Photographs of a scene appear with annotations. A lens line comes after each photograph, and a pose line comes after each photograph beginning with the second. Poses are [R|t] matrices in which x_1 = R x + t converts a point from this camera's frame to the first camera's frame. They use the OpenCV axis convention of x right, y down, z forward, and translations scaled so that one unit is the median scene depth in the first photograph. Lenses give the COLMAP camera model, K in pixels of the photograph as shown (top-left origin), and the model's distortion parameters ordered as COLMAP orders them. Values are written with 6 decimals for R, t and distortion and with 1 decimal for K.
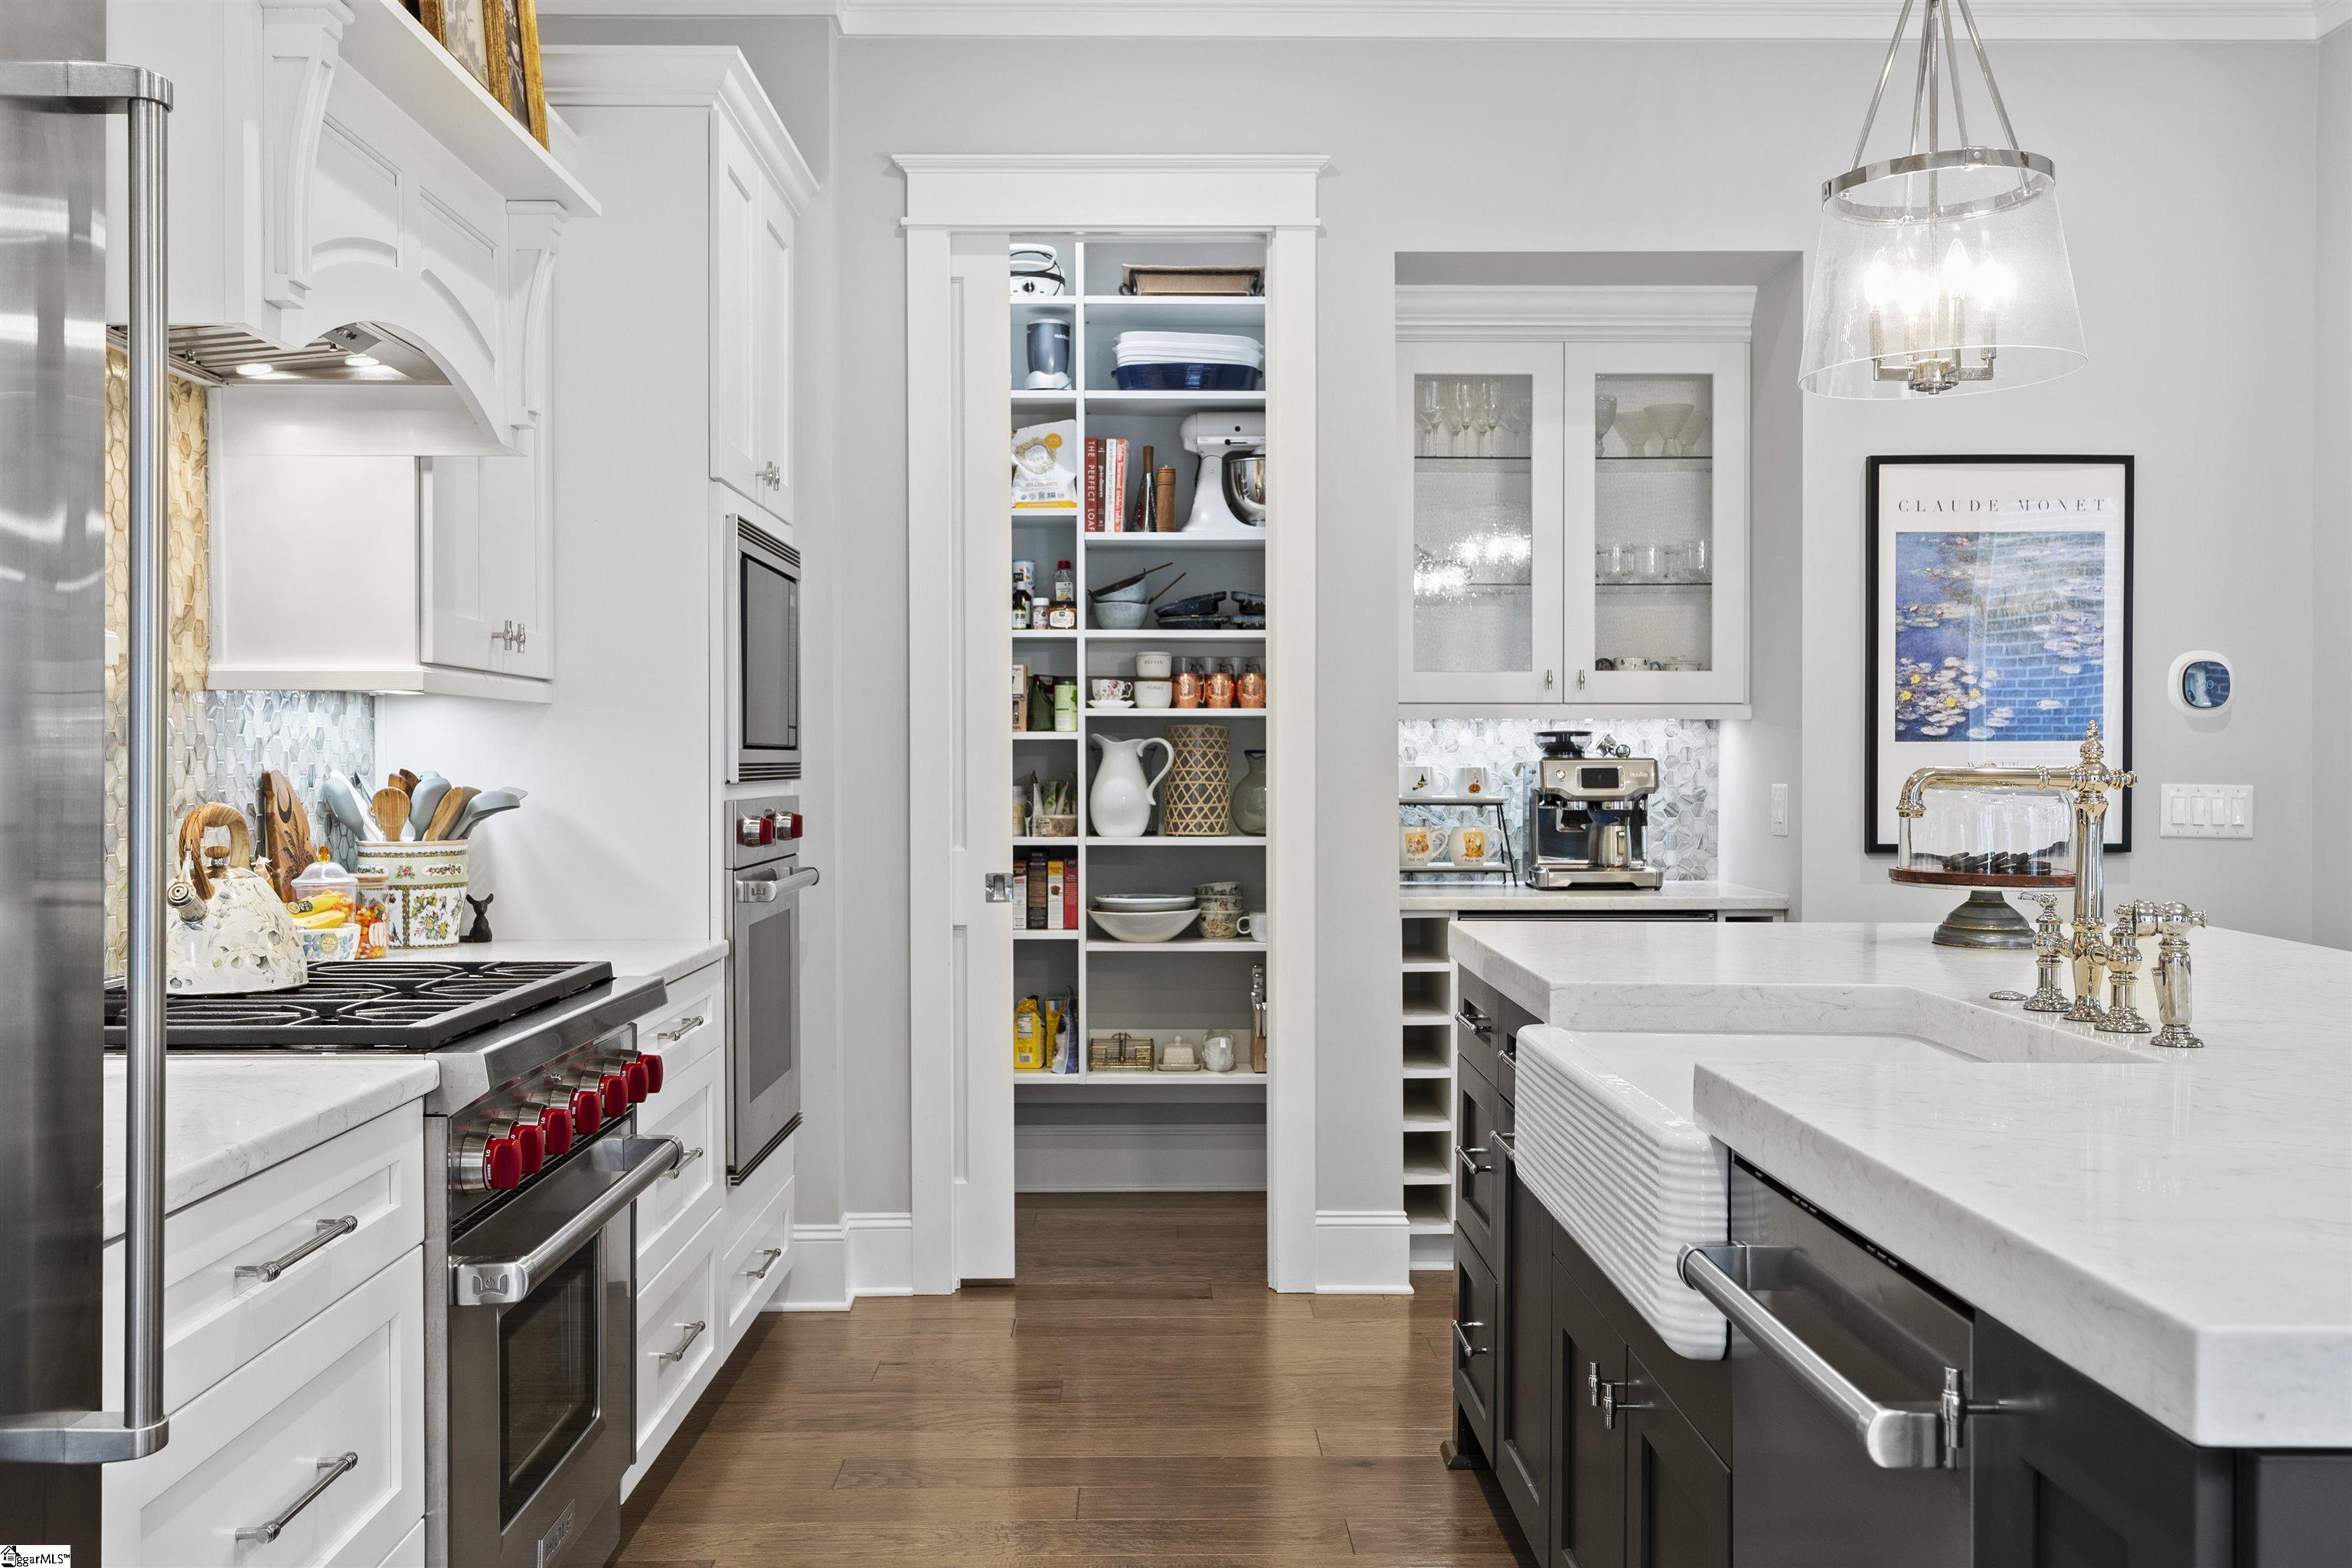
lens RADIAL K [[2275.1, 0, 1176.0], [0, 2275.1, 784.0], [0, 0, 1]] dist [0.000844, -0.000837]
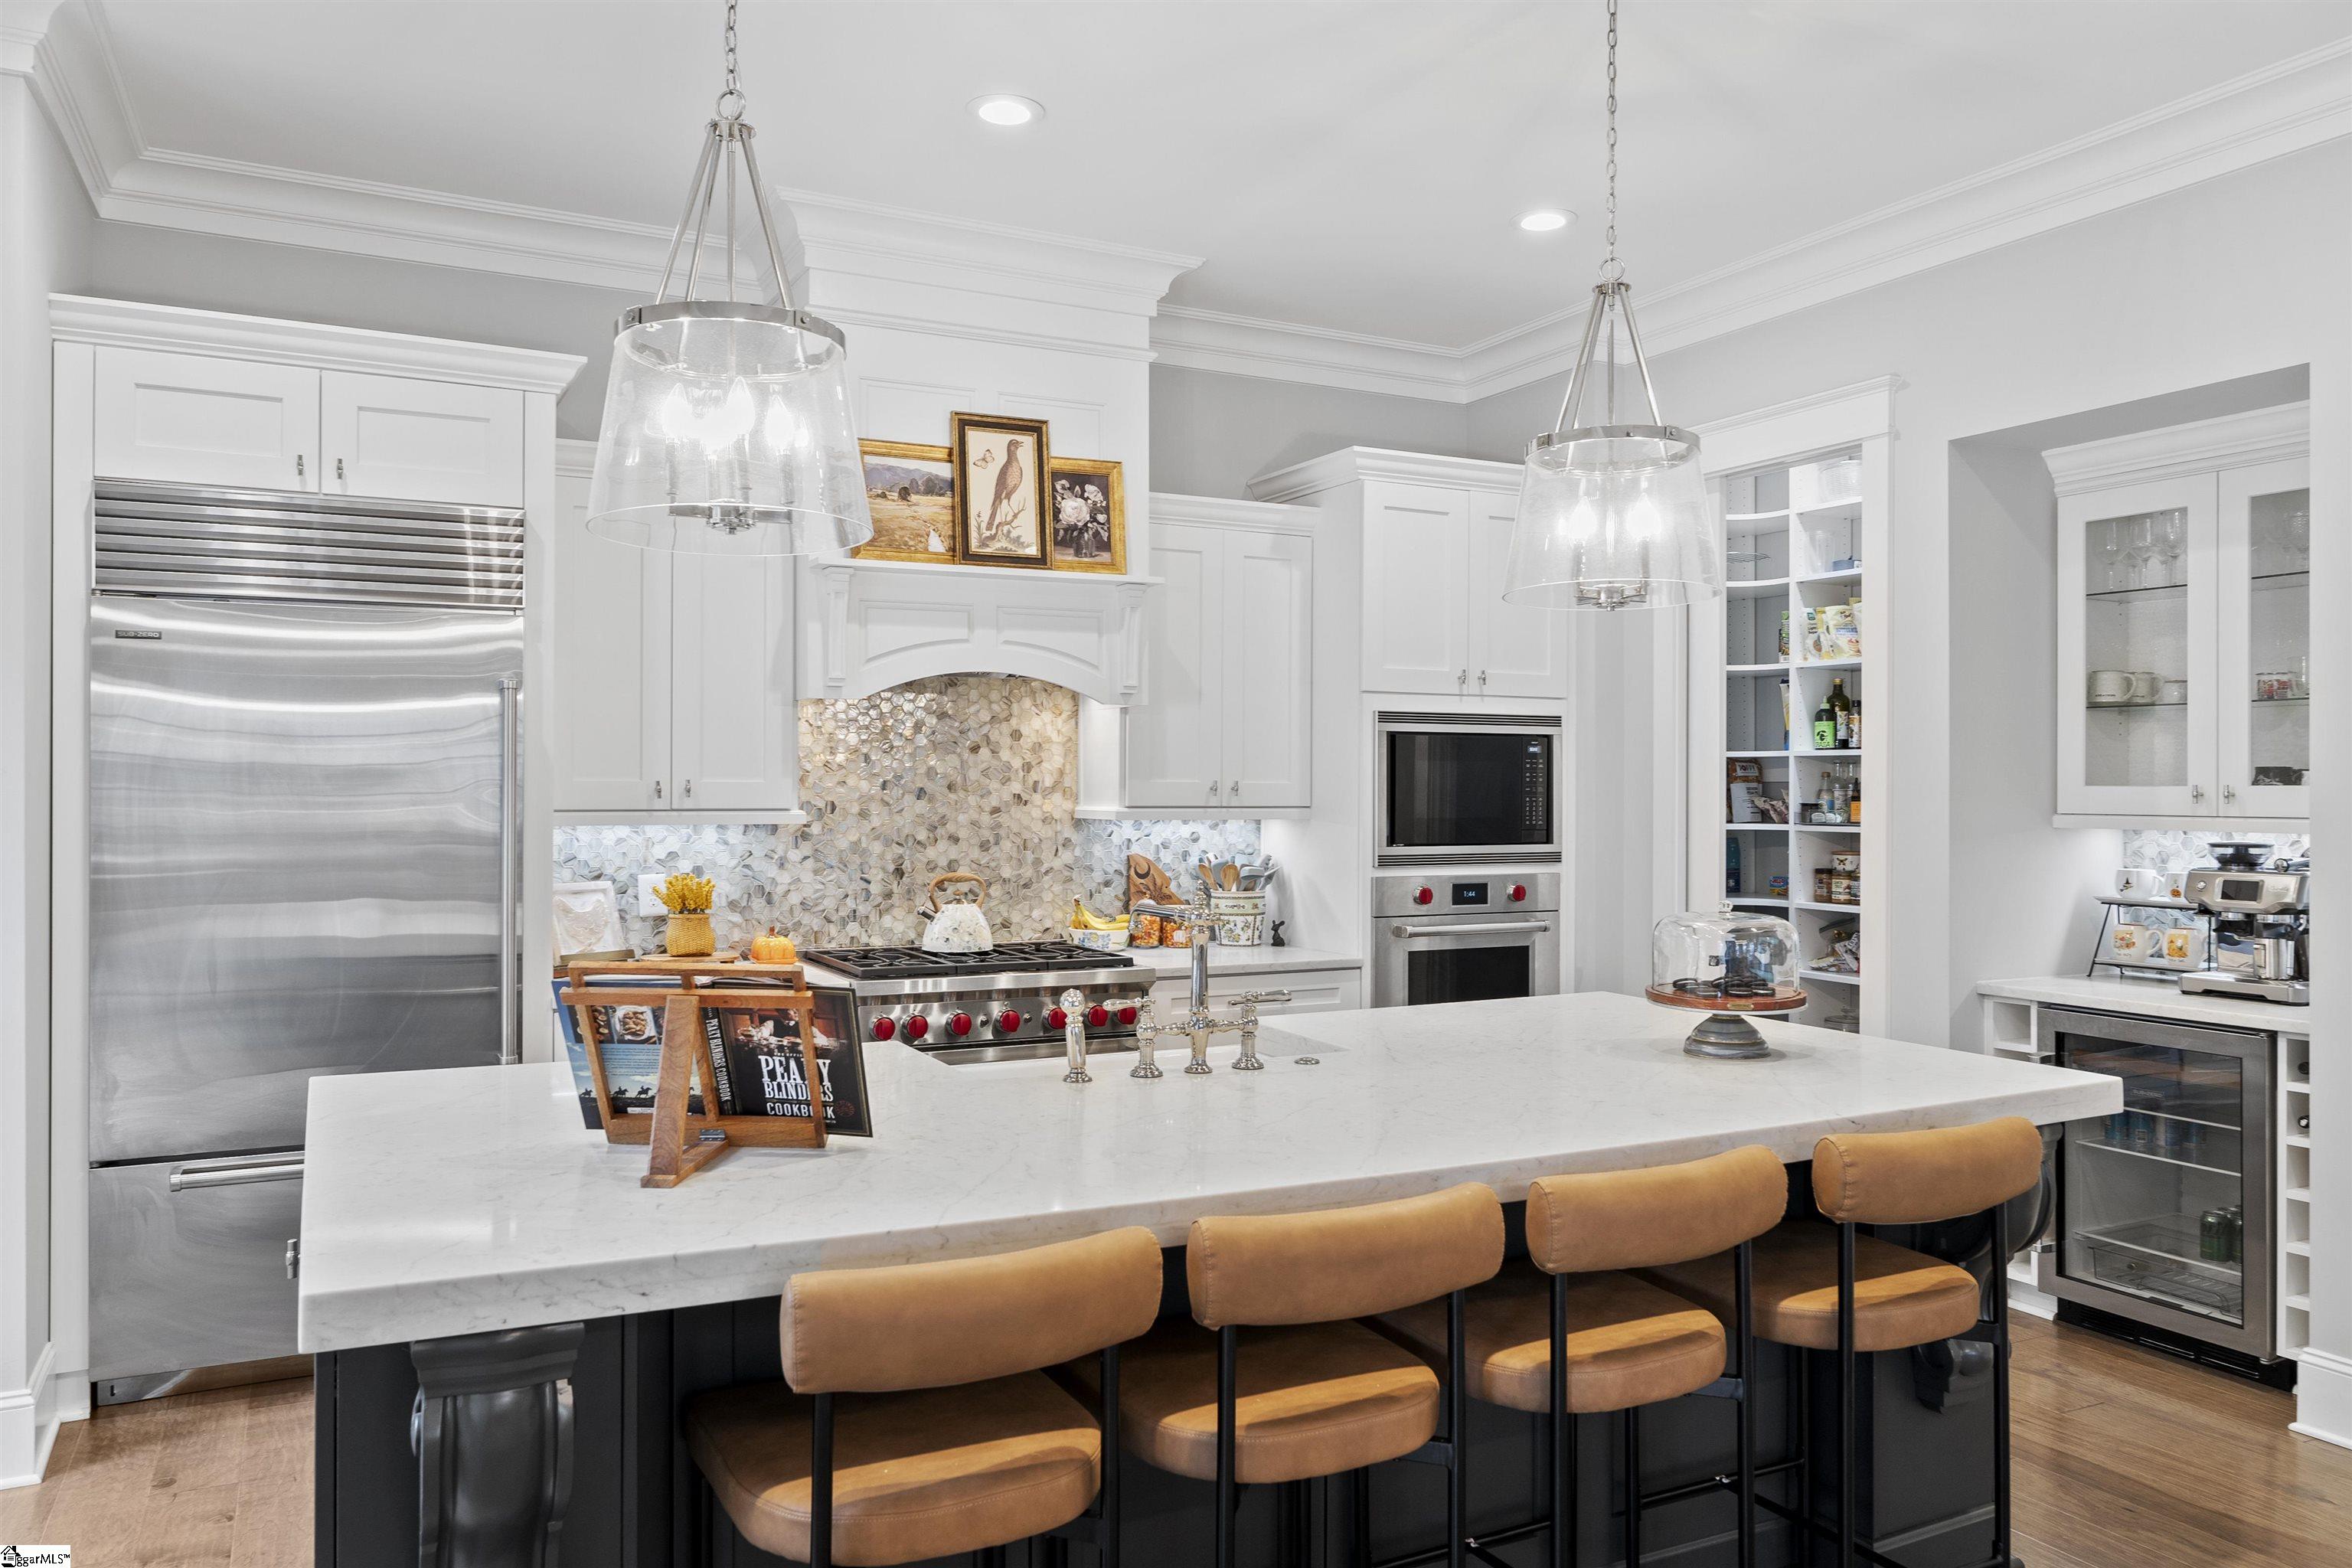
lens RADIAL K [[1653.1, 0, 1176.0], [0, 1653.1, 784.0], [0, 0, 1]] dist [0.001425, 0.000945]
pose [[0.448016, 0.000241, -0.894025, 0.636981], [-0.013173, 0.999893, -0.006332, -0.039435], [0.893928, 0.014614, 0.447972, 0.233258]]
